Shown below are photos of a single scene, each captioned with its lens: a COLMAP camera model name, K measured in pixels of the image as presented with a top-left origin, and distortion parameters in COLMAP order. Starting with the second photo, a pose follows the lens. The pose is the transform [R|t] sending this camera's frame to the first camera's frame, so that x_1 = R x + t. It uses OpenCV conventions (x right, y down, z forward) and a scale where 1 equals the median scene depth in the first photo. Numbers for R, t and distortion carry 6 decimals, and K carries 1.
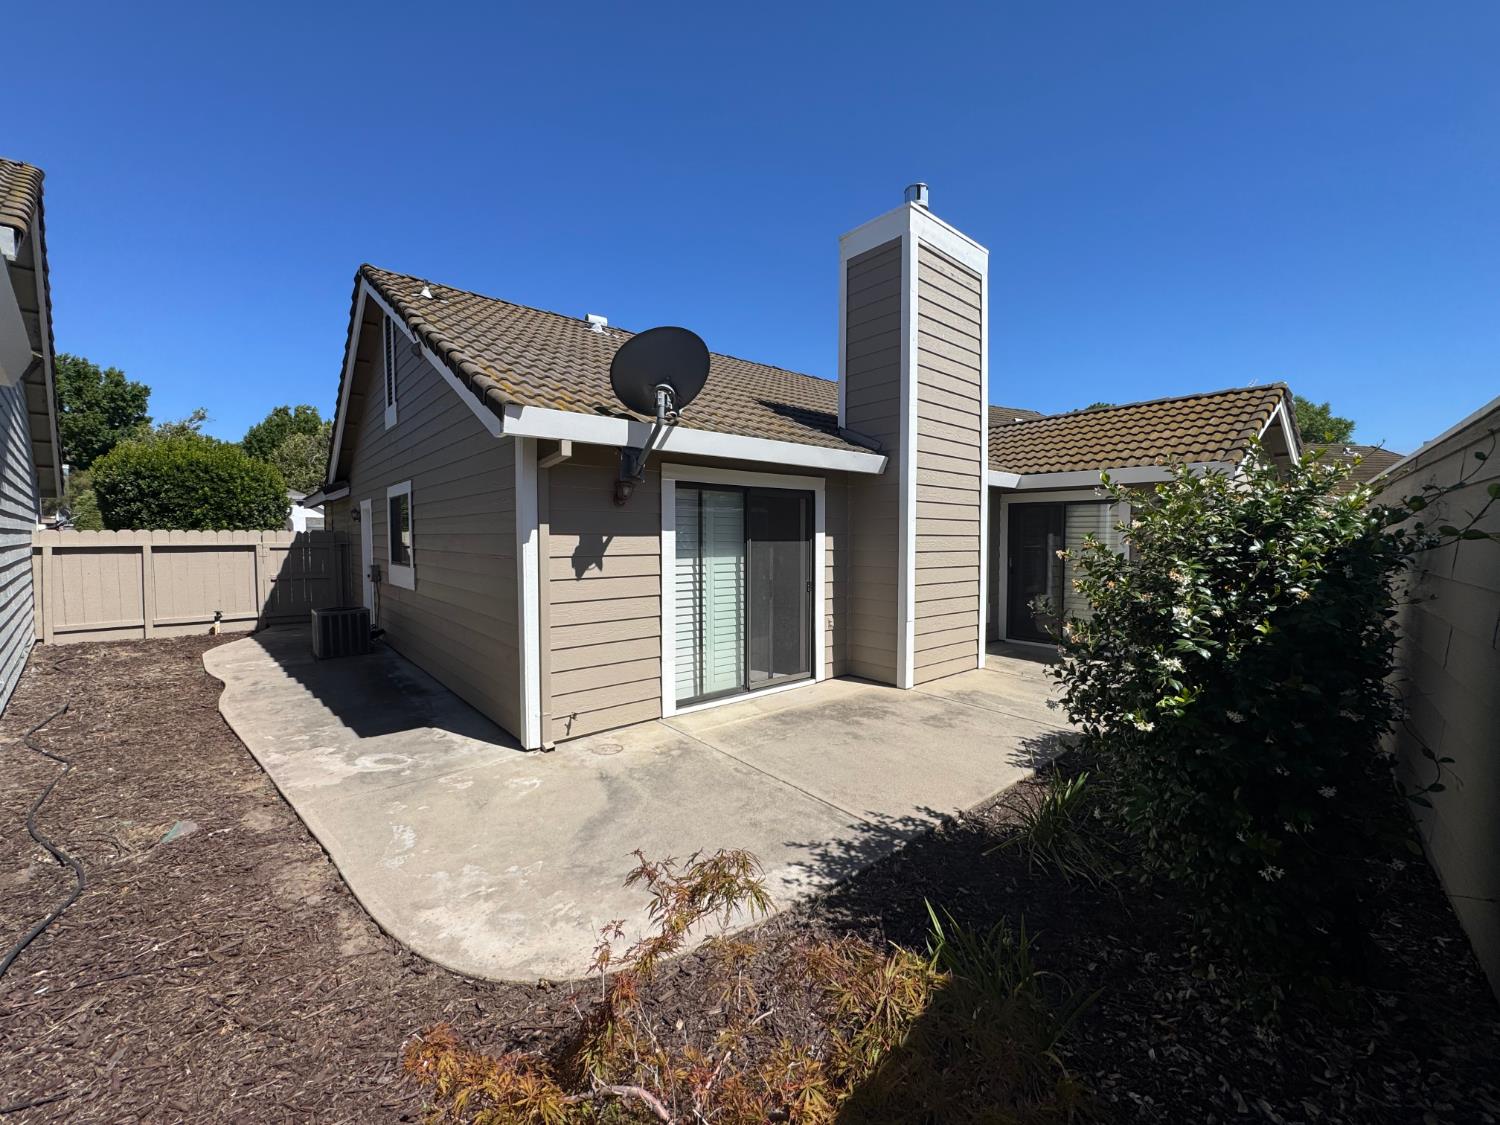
lens RADIAL K [[599.4, 0, 749.7], [0, 599.4, 559.1], [0, 0, 1]] dist [-0.002928, 0.000925]
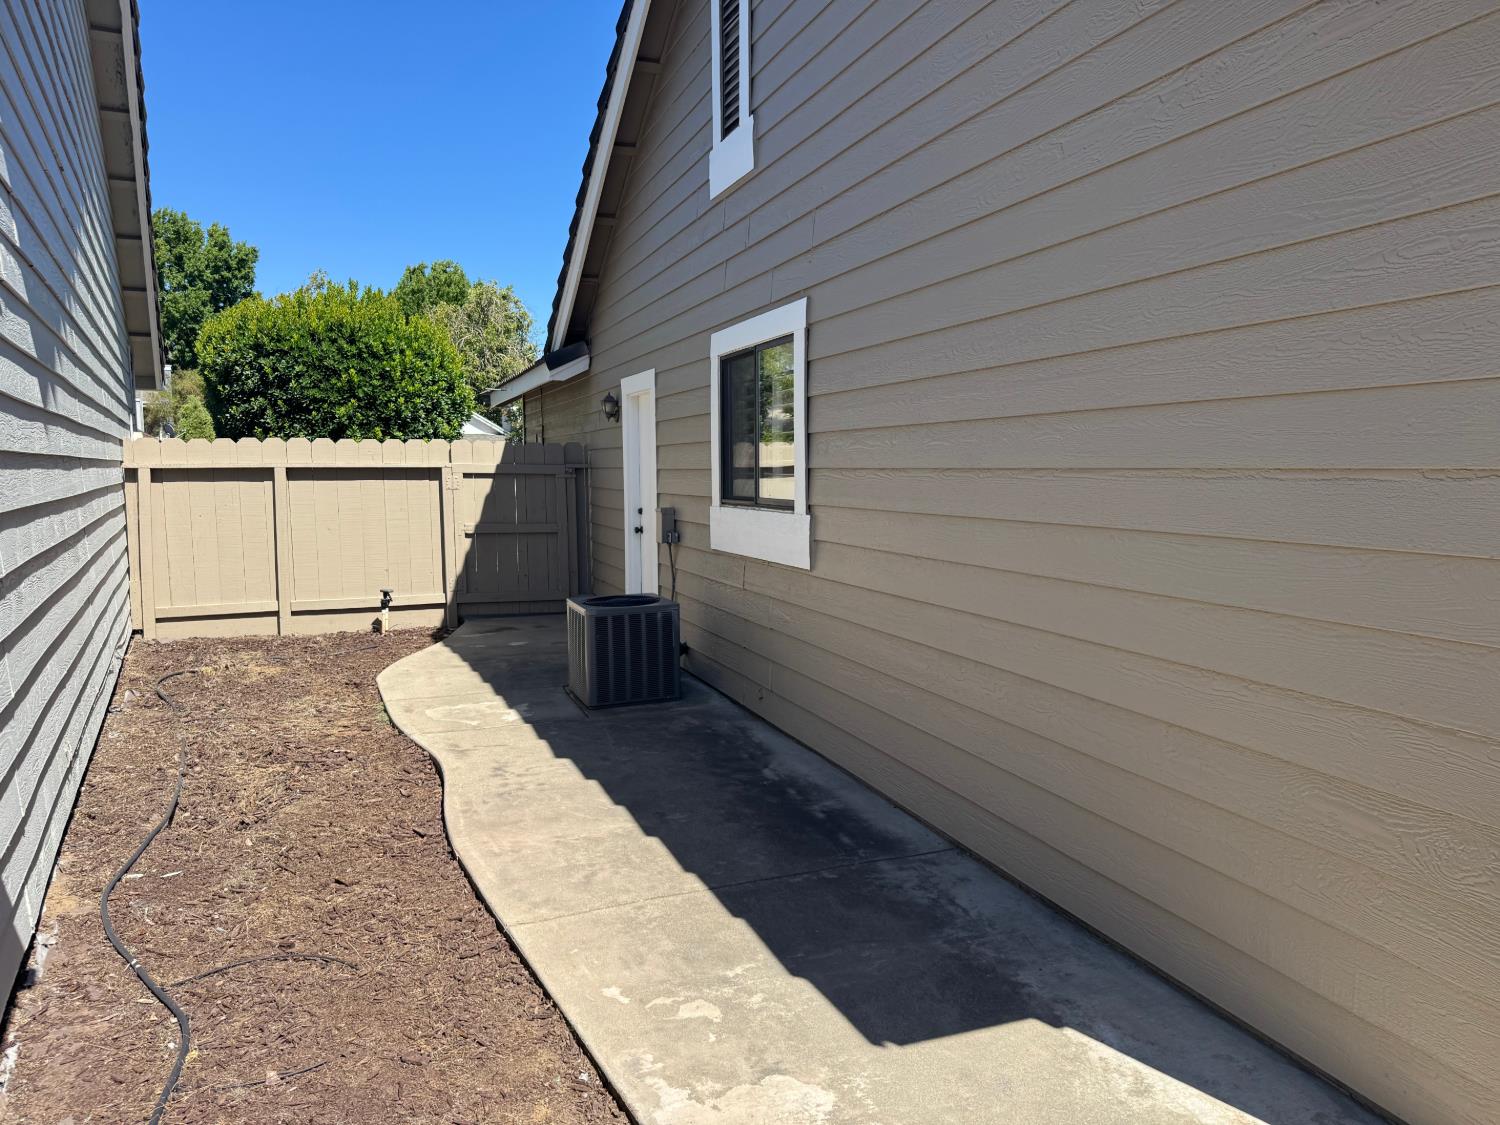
lens RADIAL K [[1059.2, 0, 755.7], [0, 1059.2, 566.8], [0, 0, 1]] dist [0.033932, -0.040564]
pose [[0.938737, 0.031048, -0.343232, -0.272013], [-0.011356, 0.998180, 0.059234, 0.006463], [0.344447, -0.051707, 0.937381, 0.240112]]
